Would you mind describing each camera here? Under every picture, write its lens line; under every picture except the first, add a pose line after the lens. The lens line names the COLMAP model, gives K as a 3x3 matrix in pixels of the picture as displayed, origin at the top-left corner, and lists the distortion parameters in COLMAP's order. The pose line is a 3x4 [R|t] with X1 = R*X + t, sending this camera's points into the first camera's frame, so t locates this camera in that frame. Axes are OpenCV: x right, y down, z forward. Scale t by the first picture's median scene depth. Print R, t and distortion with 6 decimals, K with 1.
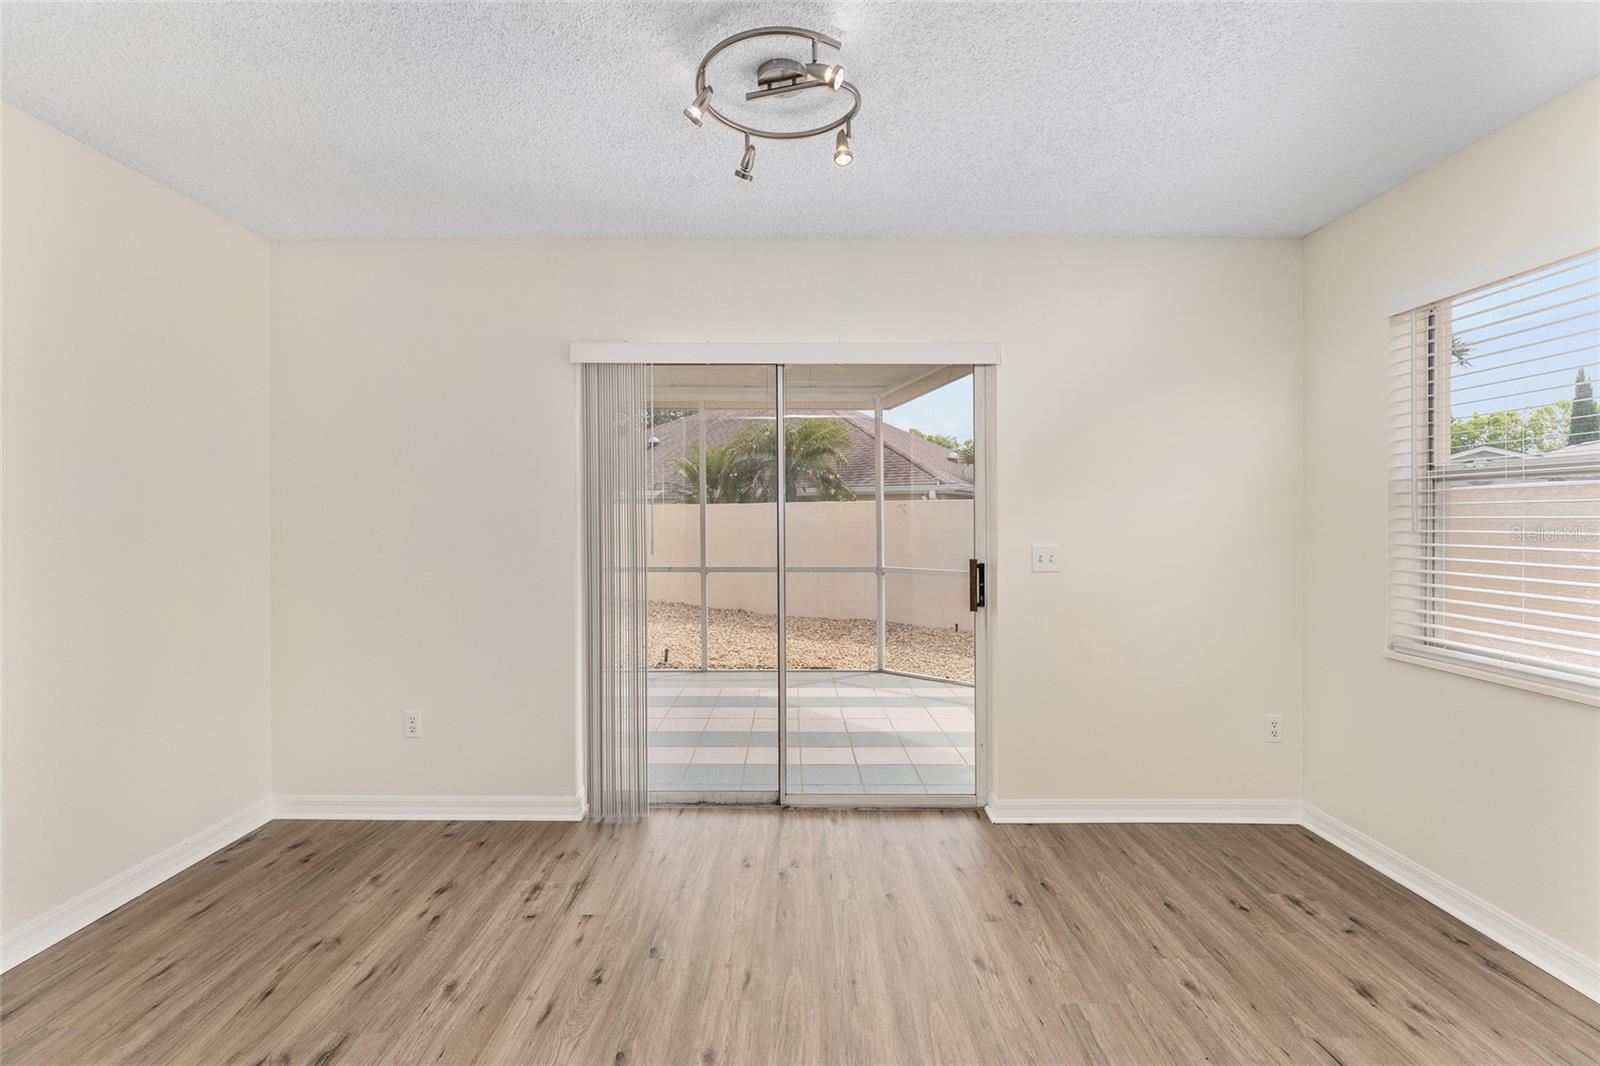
lens RADIAL K [[686.9, 0, 799.2], [0, 686.9, 526.7], [0, 0, 1]] dist [0.001882, -0.000103]
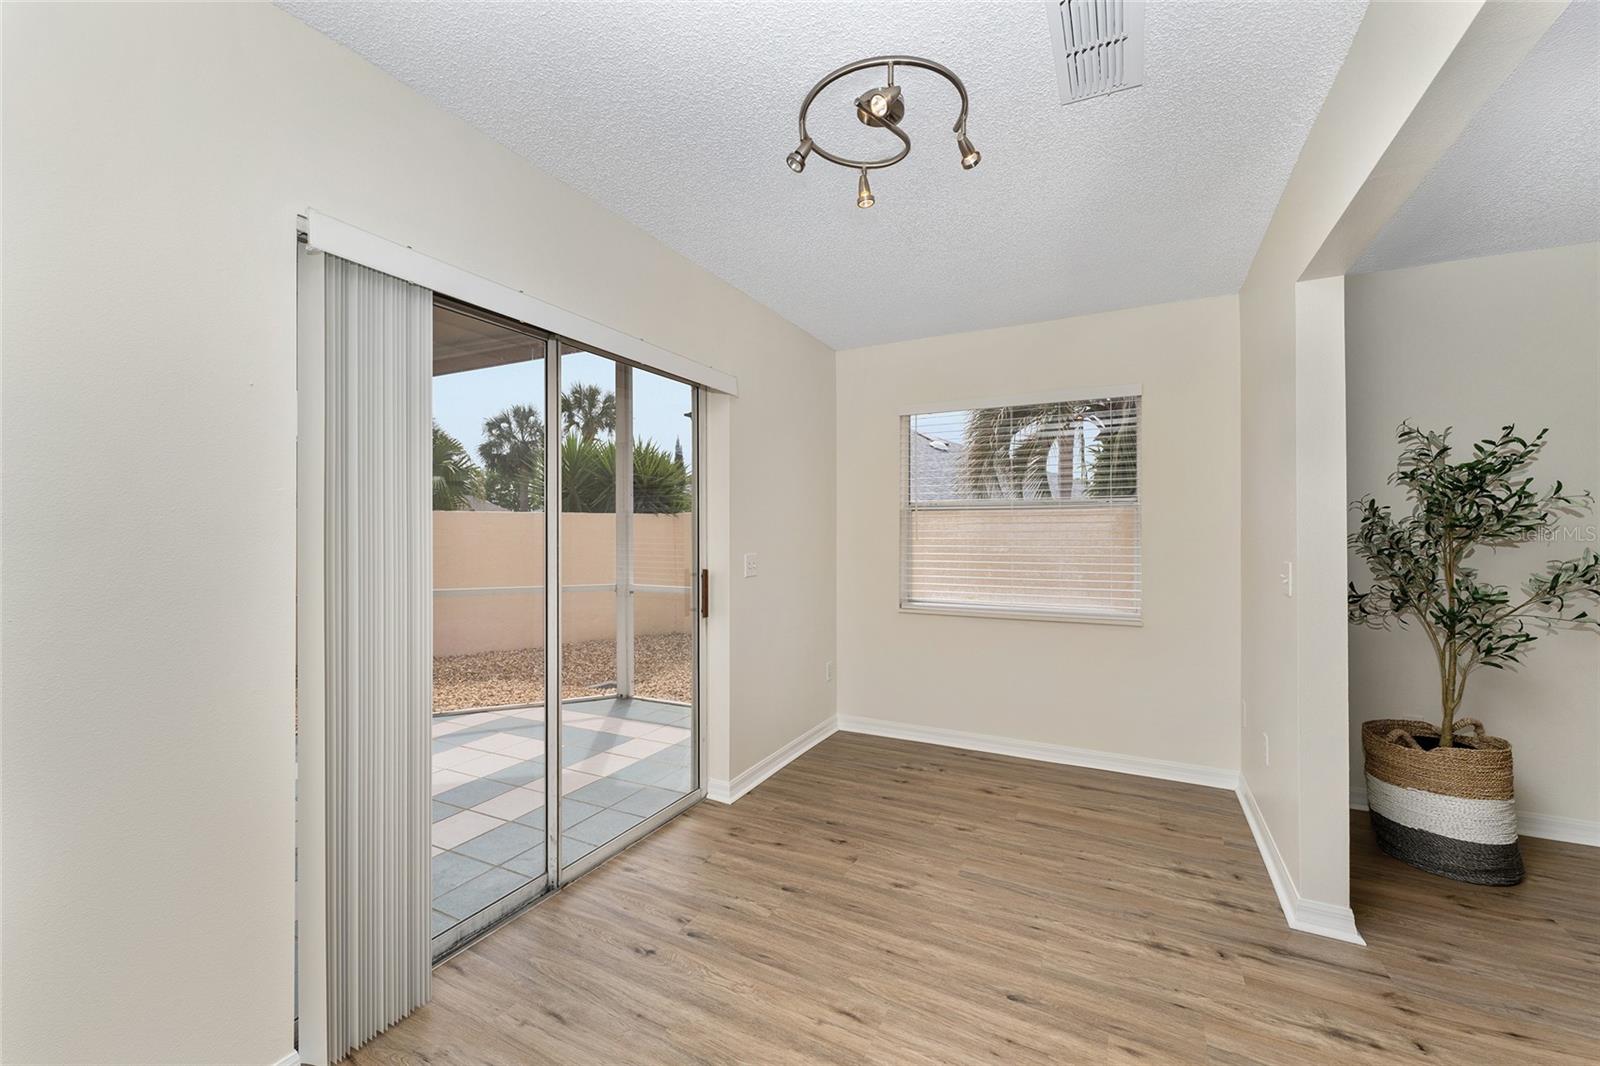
lens RADIAL K [[638.3, 0, 797.9], [0, 638.3, 523.8], [0, 0, 1]] dist [-0.001994, 0.001931]
pose [[0.452477, 0.016059, 0.891632, -0.744744], [-0.003037, 0.999860, -0.016467, -0.006144], [-0.891771, 0.004743, 0.452462, 0.542438]]
